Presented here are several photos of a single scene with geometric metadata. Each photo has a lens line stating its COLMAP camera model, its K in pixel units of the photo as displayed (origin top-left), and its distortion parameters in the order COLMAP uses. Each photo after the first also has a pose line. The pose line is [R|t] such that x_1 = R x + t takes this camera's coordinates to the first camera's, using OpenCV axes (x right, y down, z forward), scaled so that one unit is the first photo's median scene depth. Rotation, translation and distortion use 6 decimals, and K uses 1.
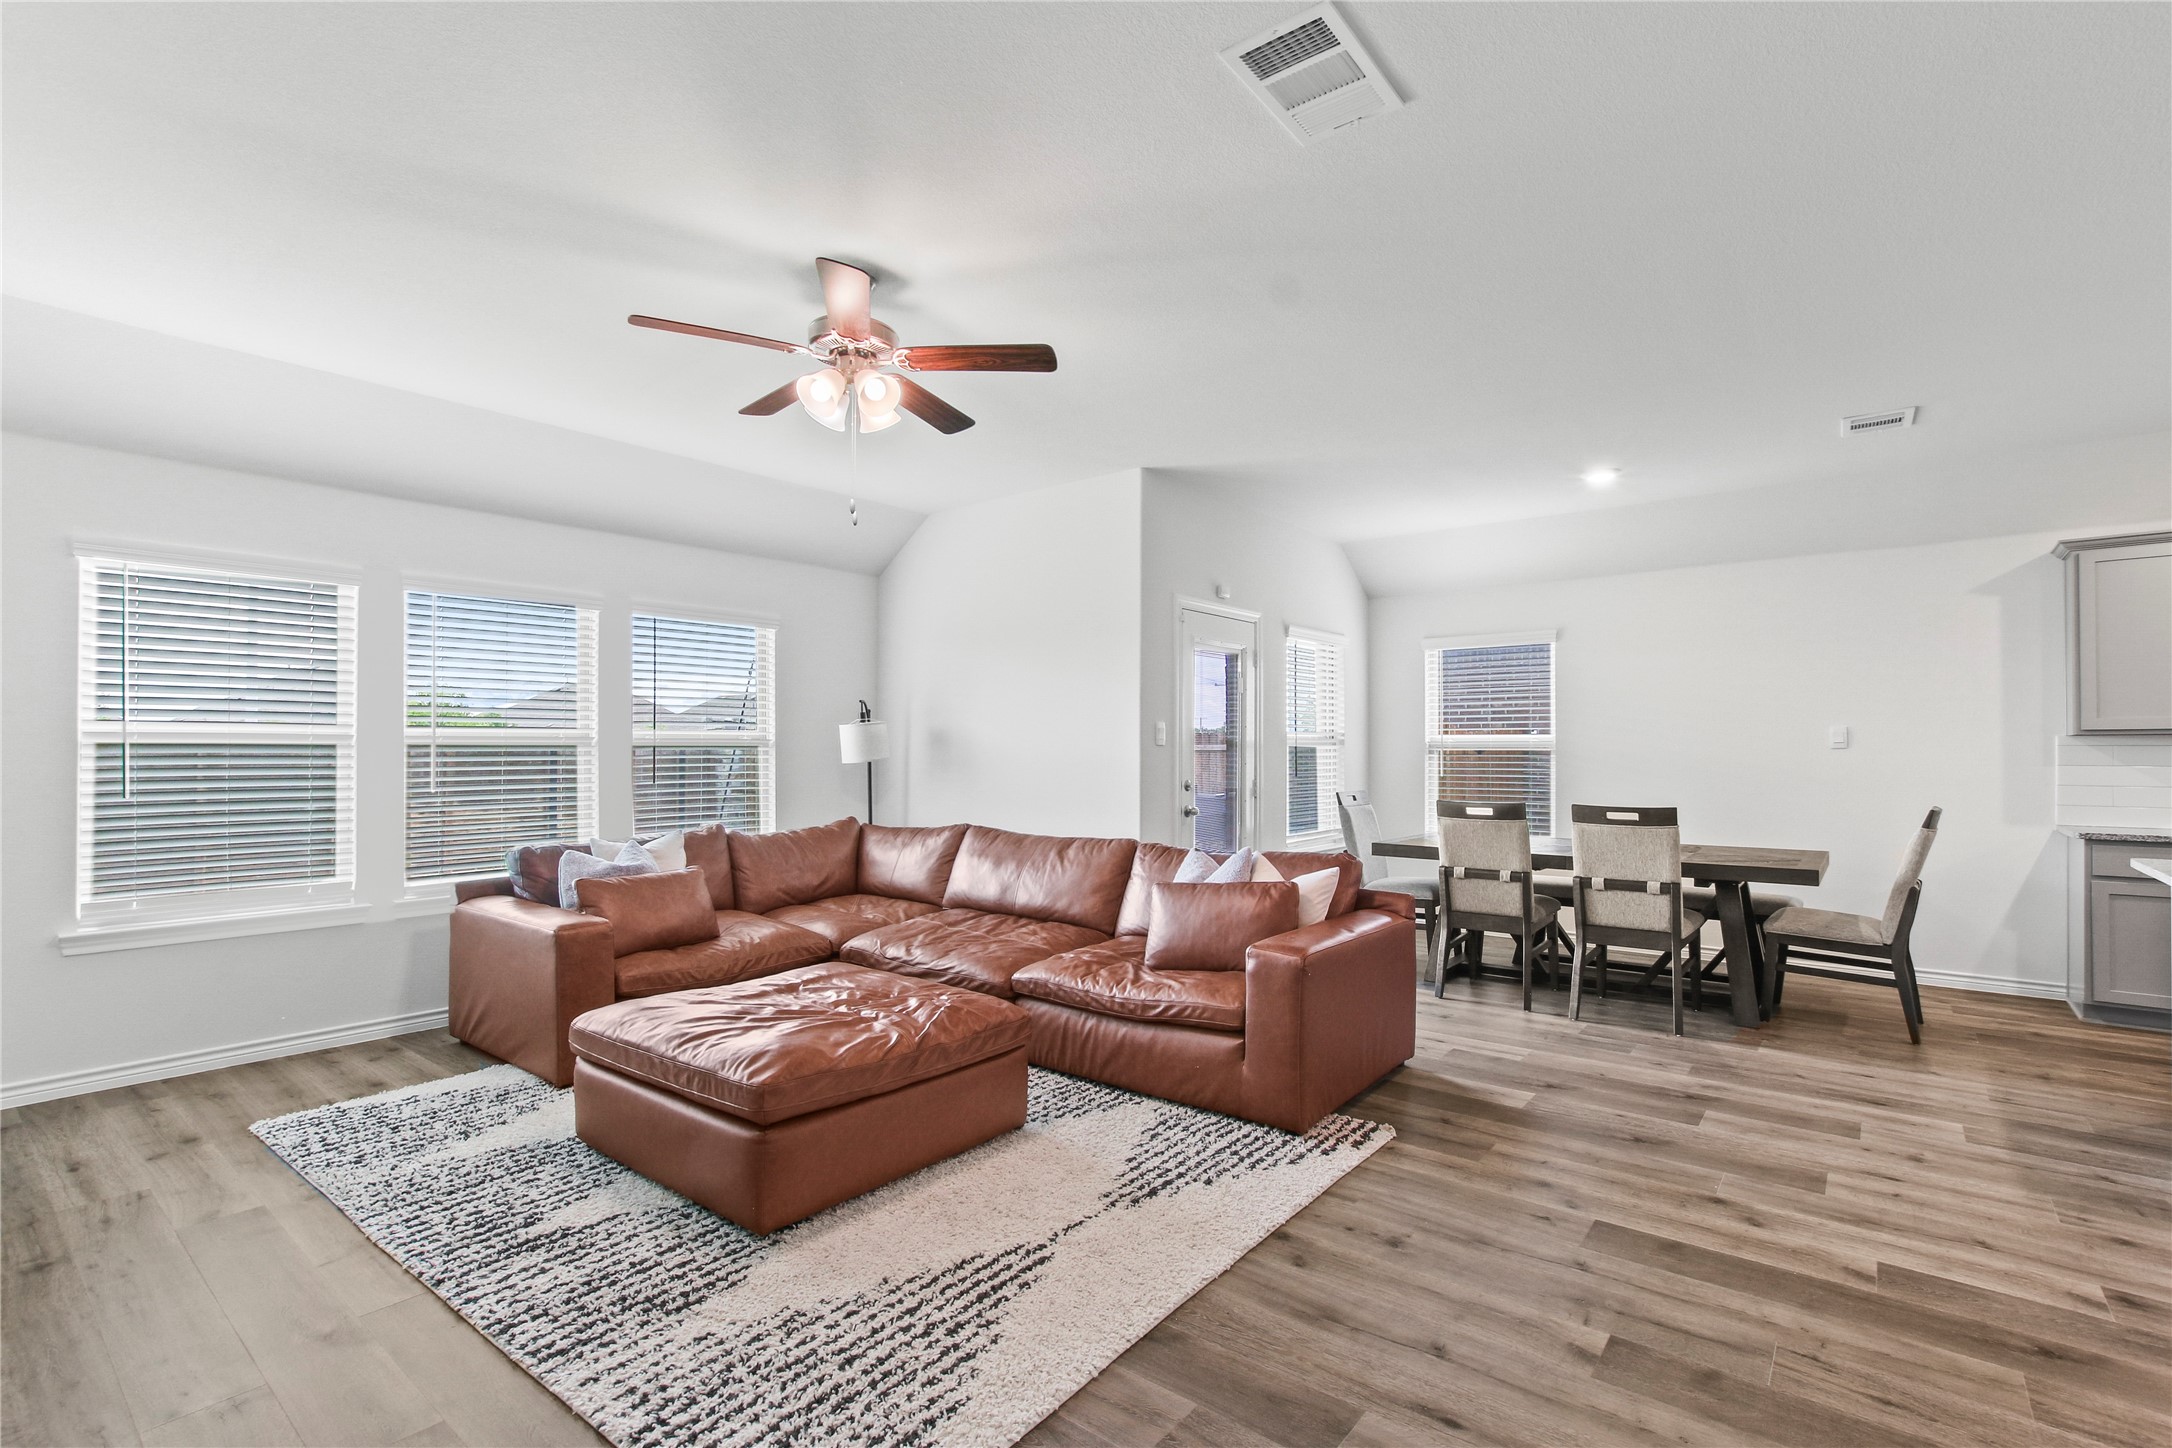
lens RADIAL K [[986.0, 0, 1086.1], [0, 986.0, 769.7], [0, 0, 1]] dist [-0.011451, 0.000142]
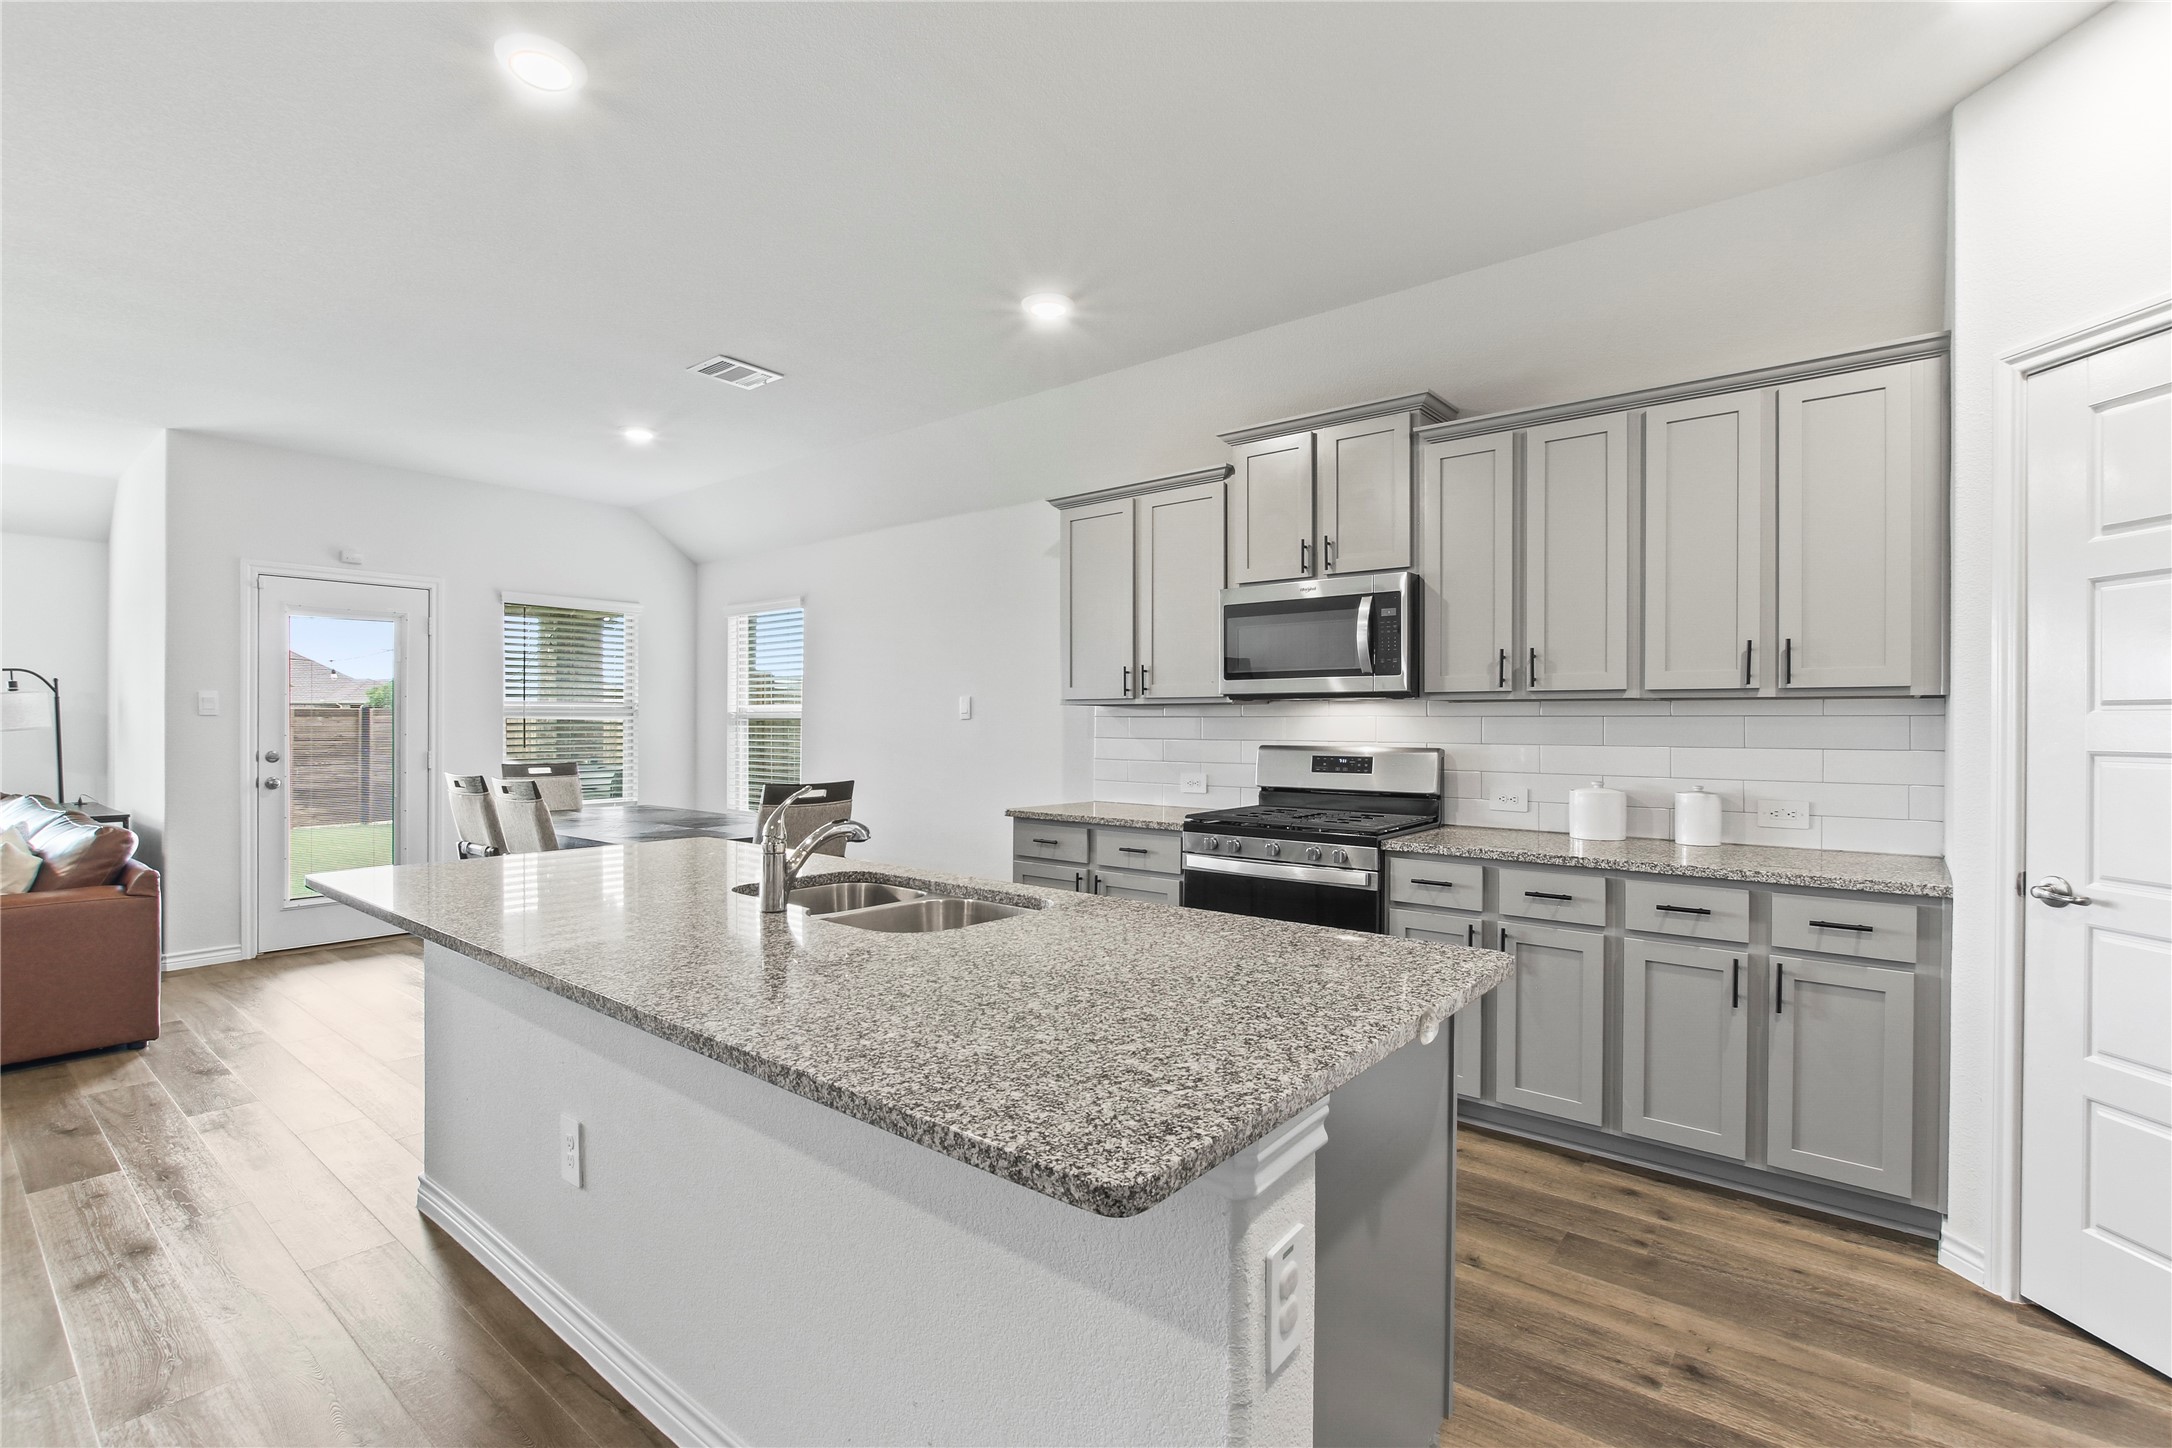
lens RADIAL K [[1001.4, 0, 1080.3], [0, 1001.4, 728.9], [0, 0, 1]] dist [-0.009441, -0.000163]
pose [[0.999920, 0.004411, -0.011871, 1.024677], [-0.004614, 0.999843, -0.017116, 0.002245], [0.011793, 0.017169, 0.999783, 0.039008]]
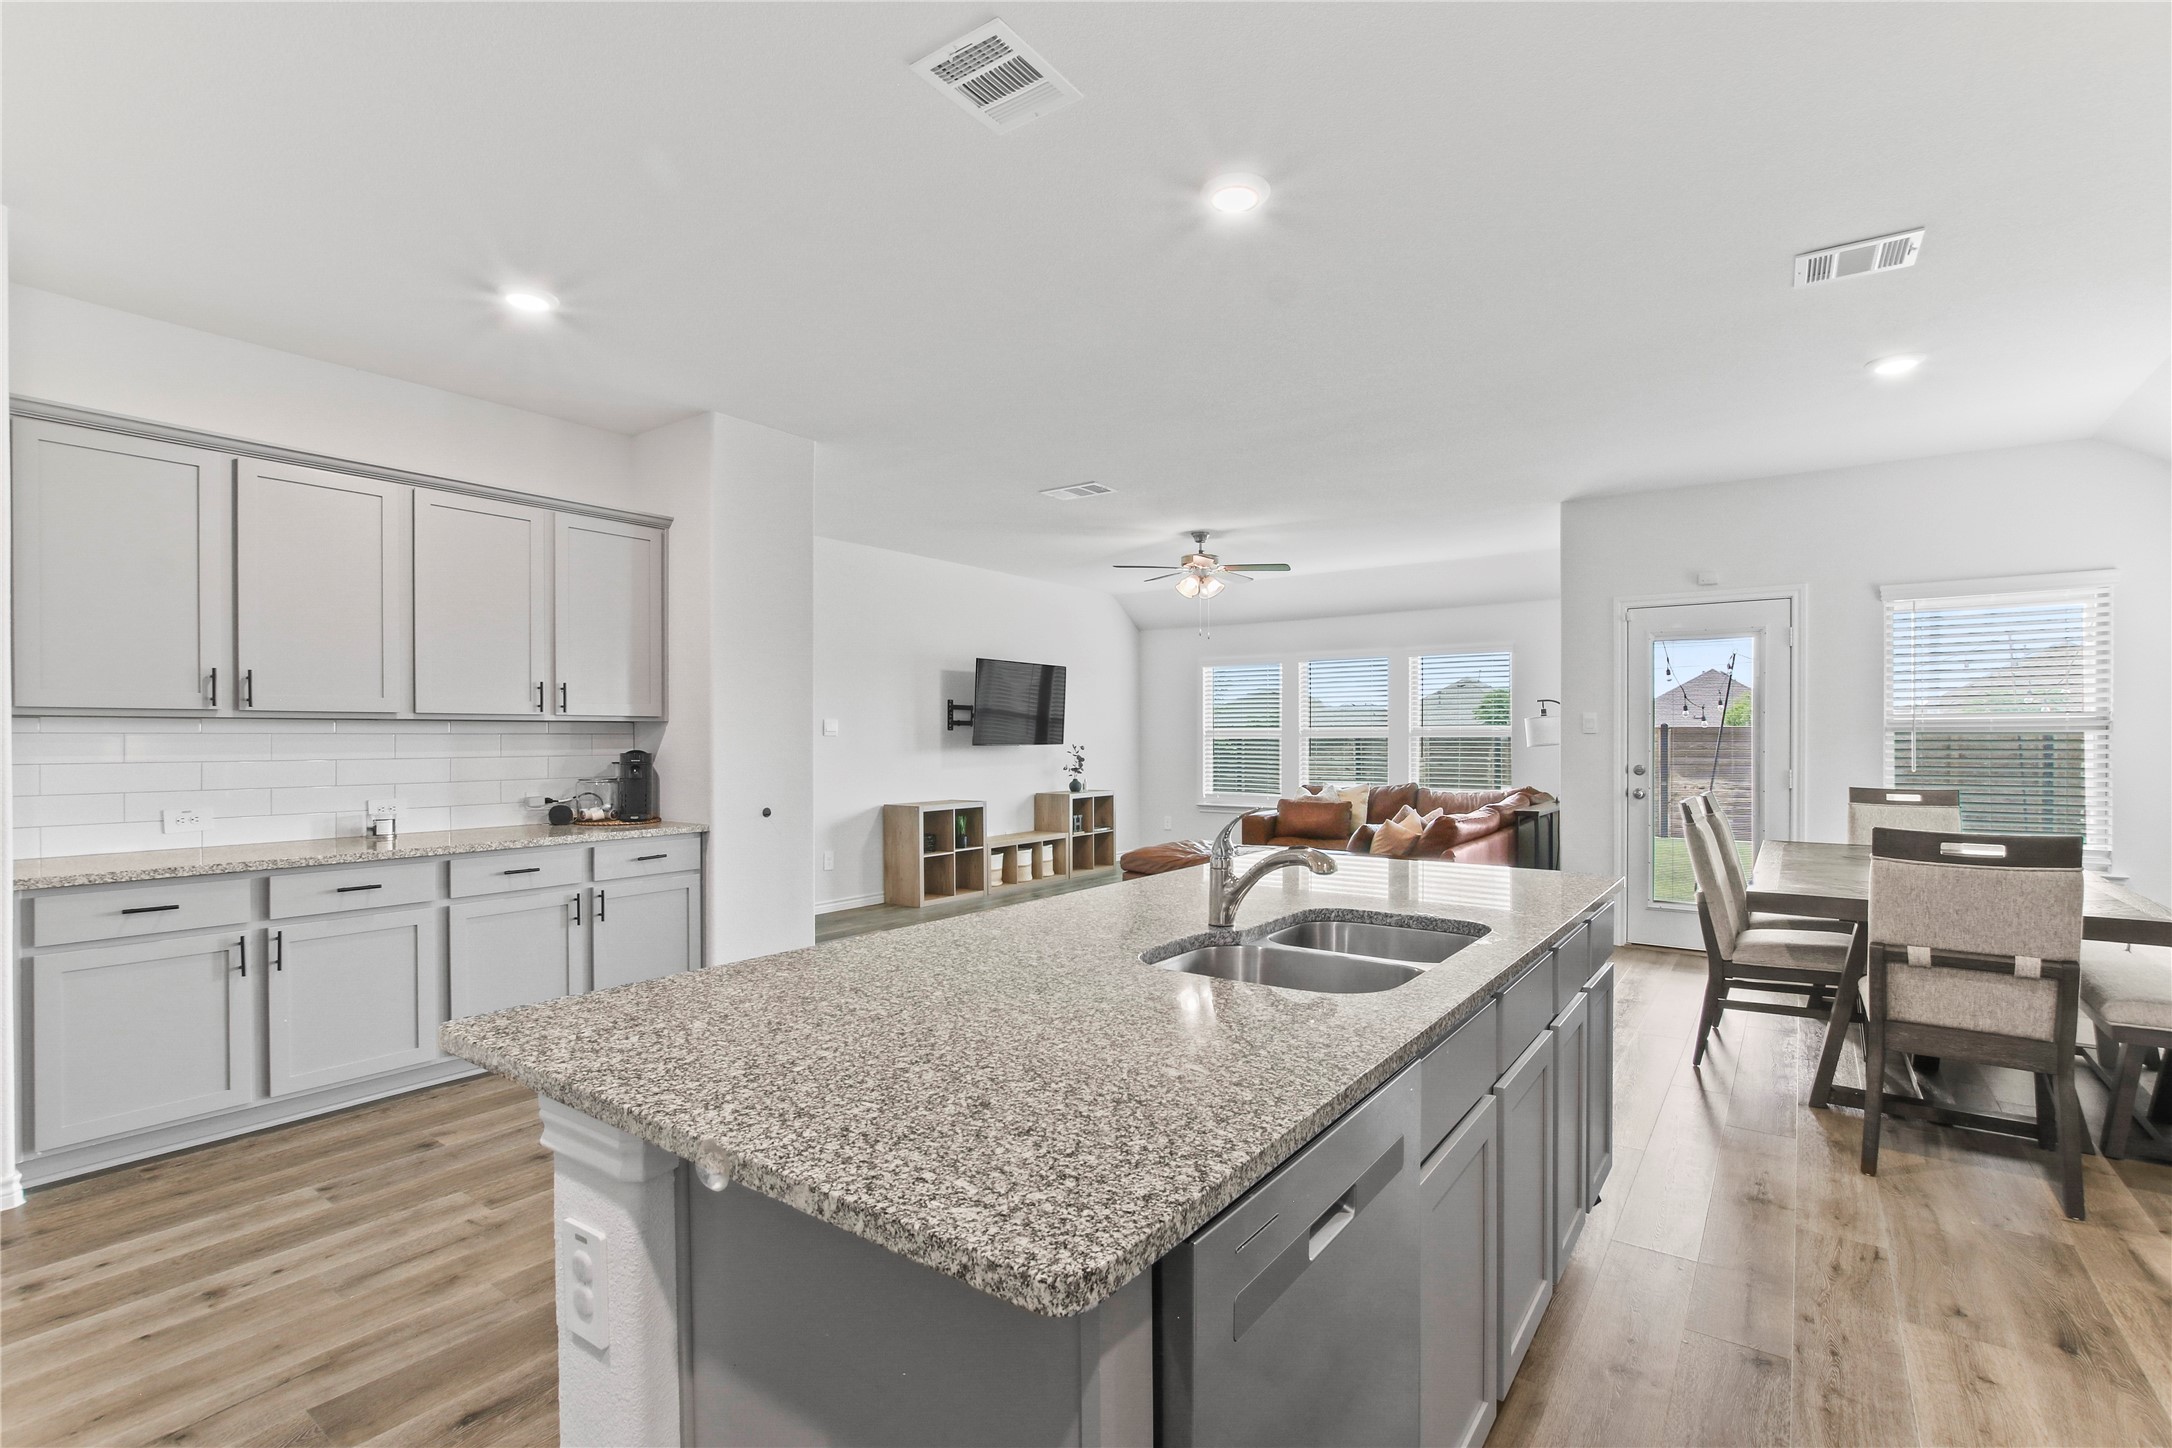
lens RADIAL K [[1001.4, 0, 1080.3], [0, 1001.4, 728.9], [0, 0, 1]] dist [-0.009441, -0.000163]
pose [[0.039652, -0.005910, -0.999196, 1.326159], [-0.023745, 0.999695, -0.006855, -0.007673], [0.998931, 0.023998, 0.039500, 0.389231]]
